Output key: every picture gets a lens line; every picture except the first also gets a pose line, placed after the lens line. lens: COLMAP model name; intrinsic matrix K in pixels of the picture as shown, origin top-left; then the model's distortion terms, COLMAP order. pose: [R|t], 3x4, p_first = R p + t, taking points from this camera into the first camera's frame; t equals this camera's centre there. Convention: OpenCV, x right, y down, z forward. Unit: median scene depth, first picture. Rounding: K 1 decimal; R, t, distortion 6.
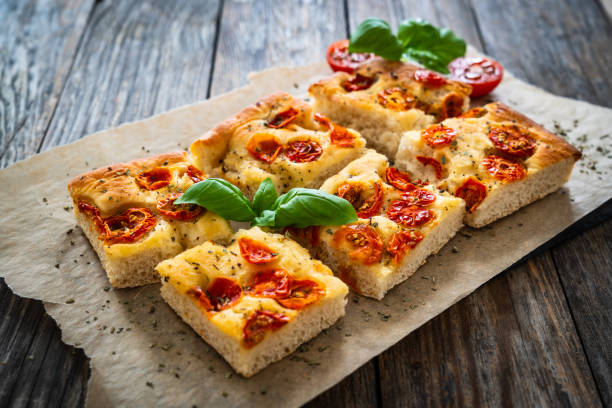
lens RADIAL K [[853.7, 0, 306.0], [0, 853.7, 204.0], [0, 0, 1]] dist [0.202138, -0.018736]
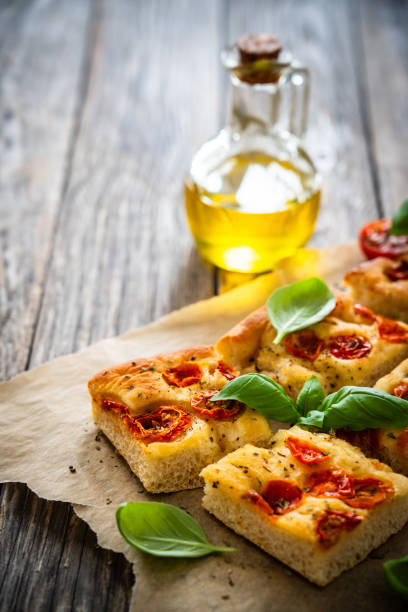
lens RADIAL K [[1466.6, 0, 195.3], [0, 1466.6, 305.5], [0, 0, 1]] dist [0.663158, 0.004245]
pose [[0.999640, 0.010017, -0.024895, -0.130689], [-0.012895, 0.992898, -0.118267, 0.082368], [0.023533, 0.118546, 0.992670, -0.545955]]
